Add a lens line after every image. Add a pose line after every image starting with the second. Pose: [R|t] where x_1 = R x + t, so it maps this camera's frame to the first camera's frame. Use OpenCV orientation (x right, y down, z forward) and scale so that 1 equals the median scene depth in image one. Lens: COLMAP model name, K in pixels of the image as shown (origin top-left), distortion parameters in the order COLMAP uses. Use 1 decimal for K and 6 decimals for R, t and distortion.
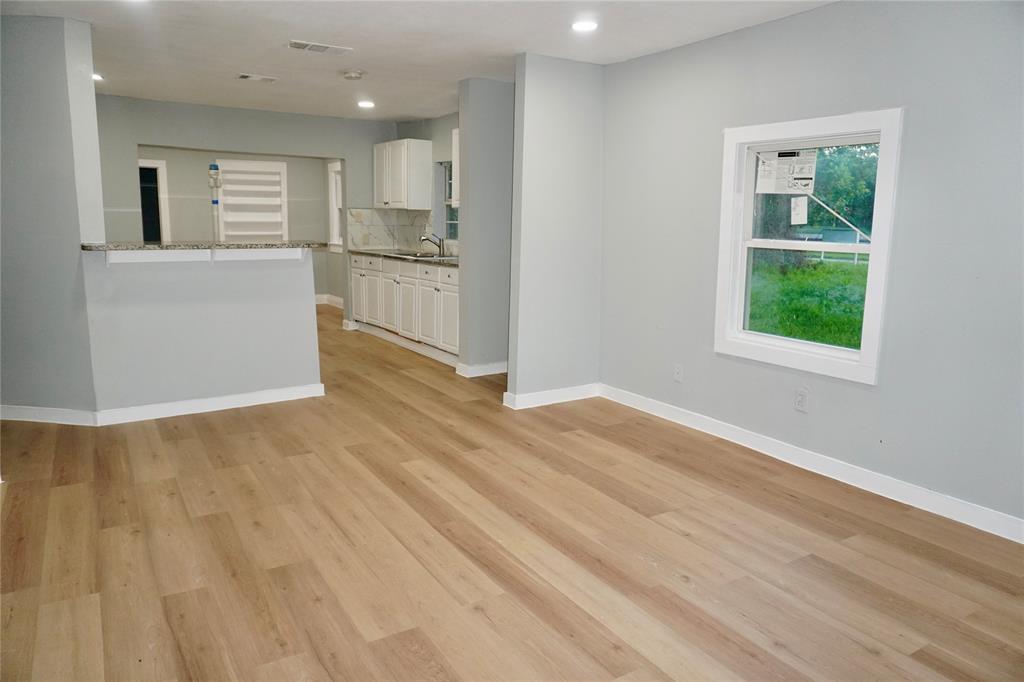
lens RADIAL K [[681.3, 0, 510.1], [0, 681.3, 342.5], [0, 0, 1]] dist [-0.038573, 0.008704]
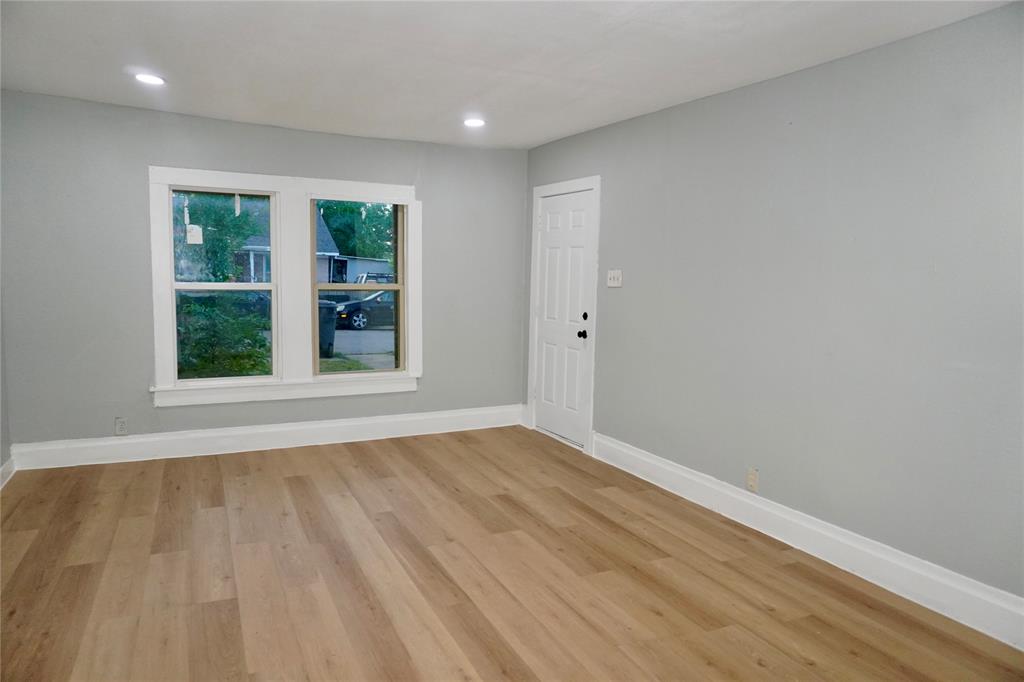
lens RADIAL K [[681.3, 0, 514.4], [0, 681.3, 341.3], [0, 0, 1]] dist [-0.038573, 0.008704]
pose [[-0.991657, -0.056720, 0.115756, -0.266516], [-0.023024, 0.961485, 0.273890, -0.347576], [-0.126833, 0.268939, -0.954770, 1.828722]]
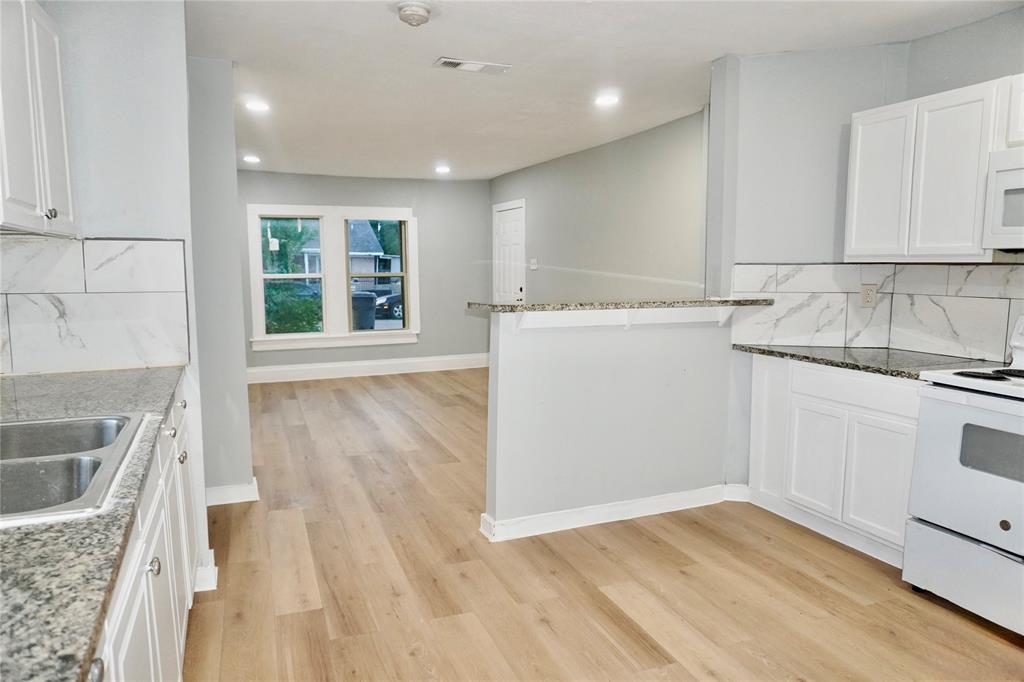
lens RADIAL K [[681.3, 0, 510.6], [0, 681.3, 343.2], [0, 0, 1]] dist [-0.038573, 0.008704]
pose [[-0.980422, -0.038557, 0.193094, -0.737020], [0.018133, 0.958795, 0.283520, -0.498140], [-0.196070, 0.281471, -0.939325, 2.729643]]
